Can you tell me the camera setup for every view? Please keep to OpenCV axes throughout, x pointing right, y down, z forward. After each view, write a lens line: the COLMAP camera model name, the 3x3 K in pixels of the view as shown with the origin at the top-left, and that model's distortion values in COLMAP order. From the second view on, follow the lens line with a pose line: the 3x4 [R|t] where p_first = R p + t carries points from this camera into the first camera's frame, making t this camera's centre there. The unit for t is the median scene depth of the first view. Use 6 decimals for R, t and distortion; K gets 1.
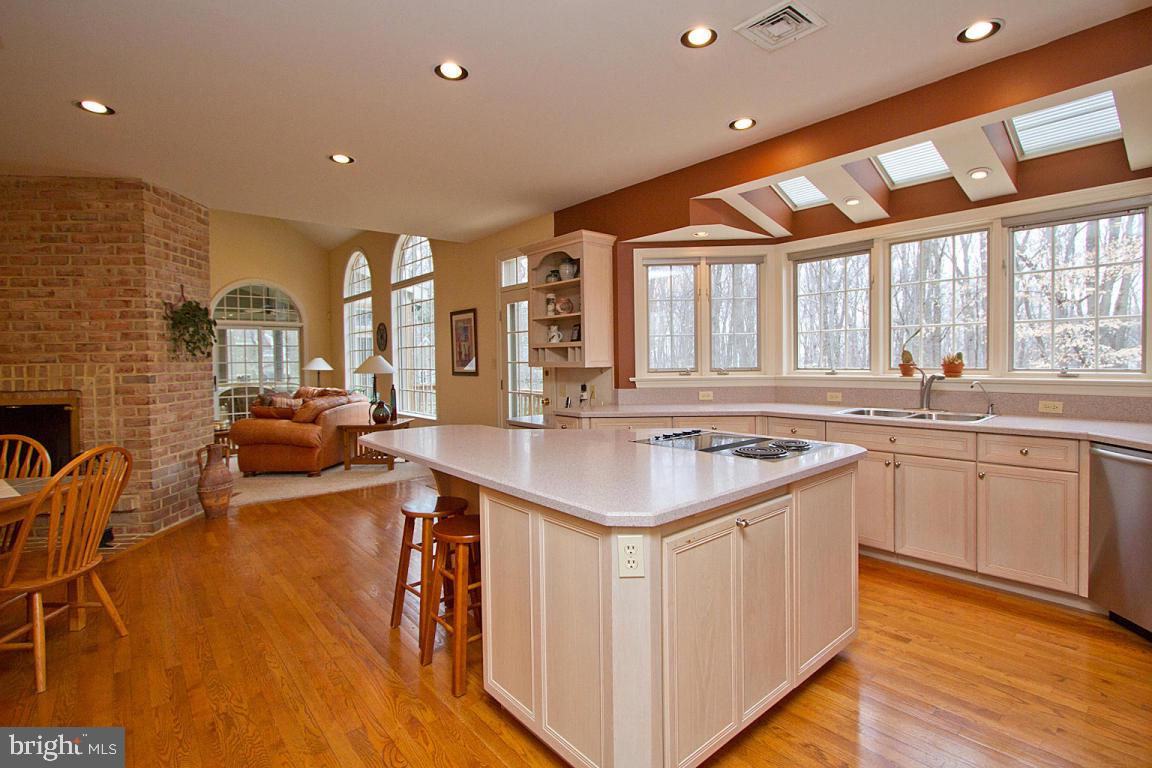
lens RADIAL K [[554.2, 0, 596.4], [0, 554.2, 368.8], [0, 0, 1]] dist [-0.011697, -0.000001]
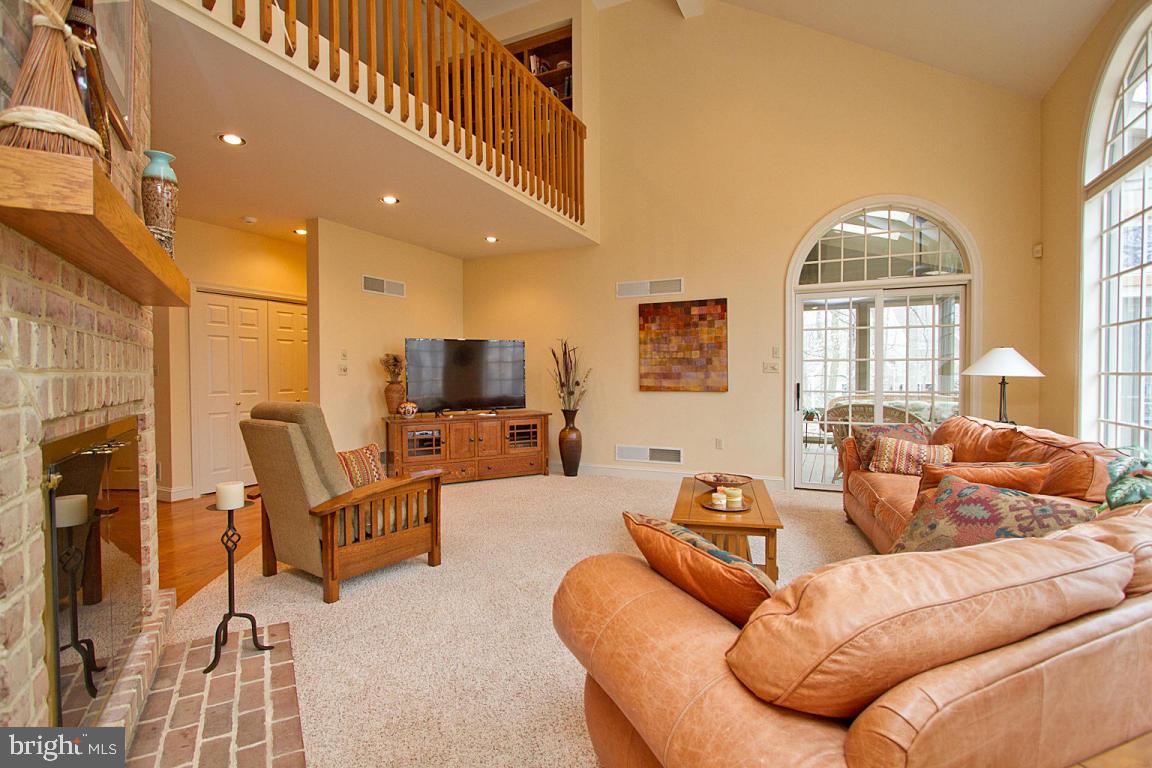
lens RADIAL K [[536.8, 0, 576.0], [0, 536.8, 384.0], [0, 0, 1]] dist [-0.014440, 0.000191]
pose [[0.389724, 0.030875, -0.920414, -0.584446], [-0.018953, 0.999495, 0.025503, 0.007307], [0.920737, 0.007505, 0.390113, 1.235707]]
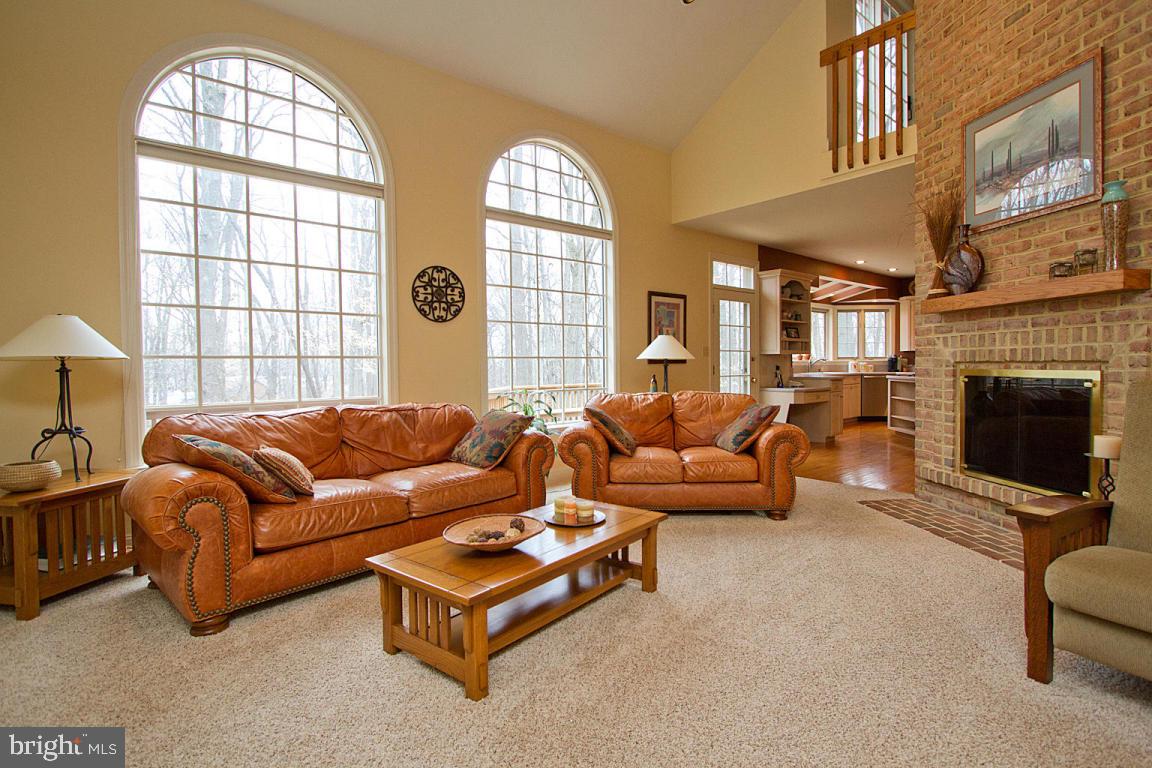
lens RADIAL K [[554.2, 0, 596.4], [0, 554.2, 368.8], [0, 0, 1]] dist [-0.011697, -0.000001]
pose [[0.004419, 0.004340, 0.999981, -1.769427], [0.026380, 0.999642, -0.004455, 0.034065], [-0.999642, 0.026399, 0.004302, 1.683437]]
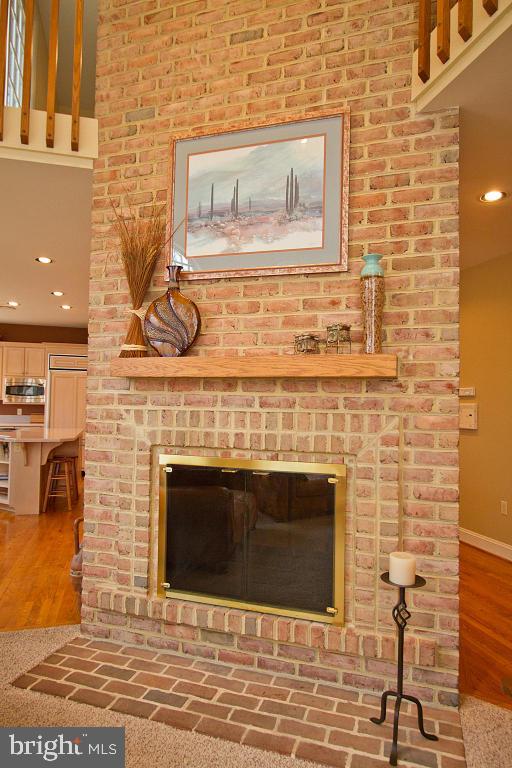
lens RADIAL K [[473.8, 0, 250.6], [0, 473.8, 385.0], [0, 0, 1]] dist [-0.013415, 0.003450]
pose [[-0.902670, 0.016012, 0.430036, -1.231574], [0.005954, 0.999677, -0.024724, -0.022824], [-0.430293, -0.019757, -0.902473, 1.575229]]
